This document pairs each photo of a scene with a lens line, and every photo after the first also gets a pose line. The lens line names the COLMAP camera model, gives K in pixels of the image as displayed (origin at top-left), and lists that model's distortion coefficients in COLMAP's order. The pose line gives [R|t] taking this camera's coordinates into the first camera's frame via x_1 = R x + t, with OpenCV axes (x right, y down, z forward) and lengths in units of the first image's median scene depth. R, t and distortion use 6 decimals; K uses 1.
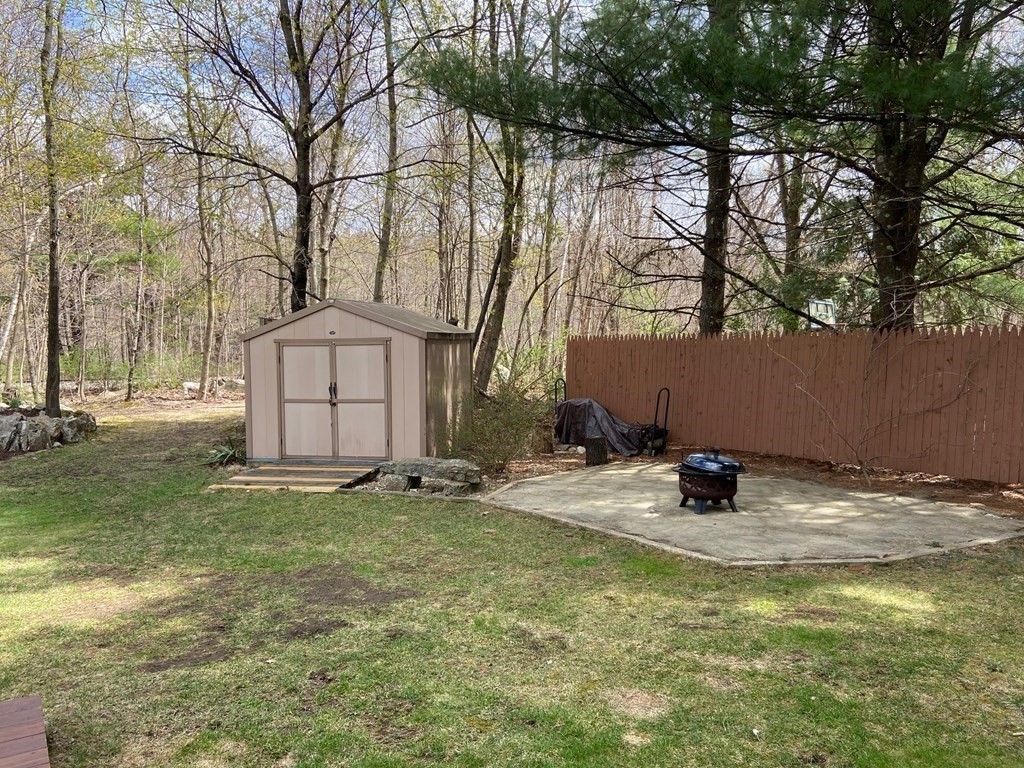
lens RADIAL K [[777.2, 0, 515.1], [0, 777.2, 382.3], [0, 0, 1]] dist [0.073030, -0.033059]
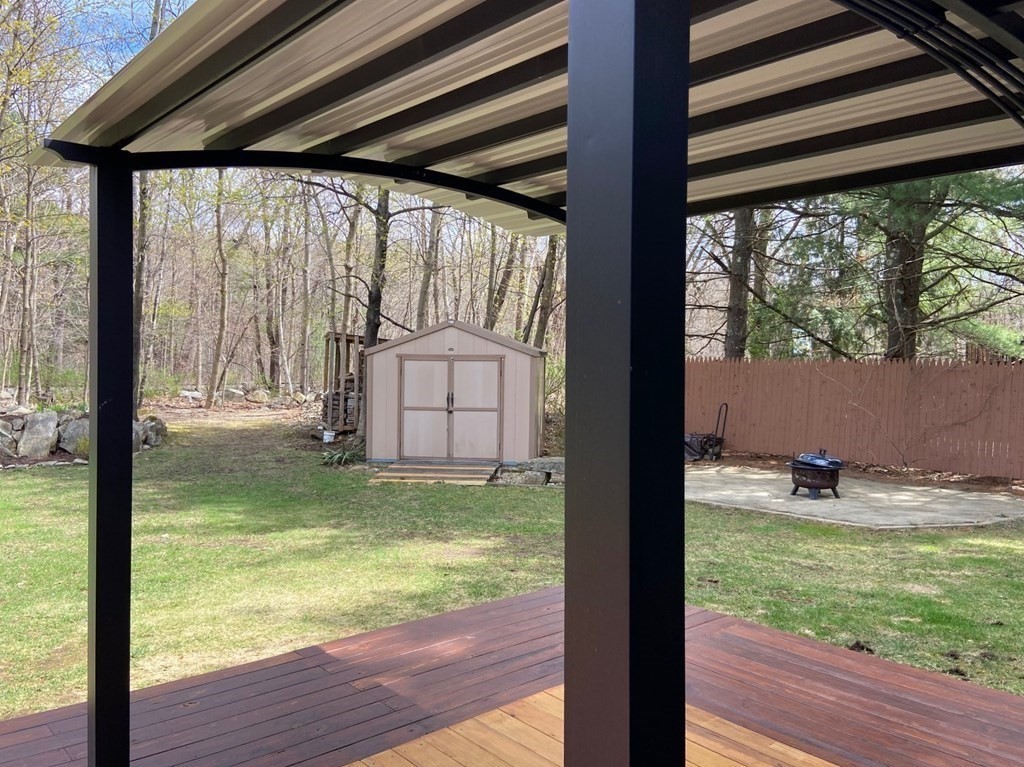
lens RADIAL K [[817.2, 0, 506.6], [0, 817.2, 383.3], [0, 0, 1]] dist [0.039762, -0.019494]
pose [[0.991883, 0.020961, 0.125414, -0.302790], [-0.018432, 0.999603, -0.021290, 0.010215], [-0.125810, 0.018806, 0.991876, -0.197967]]
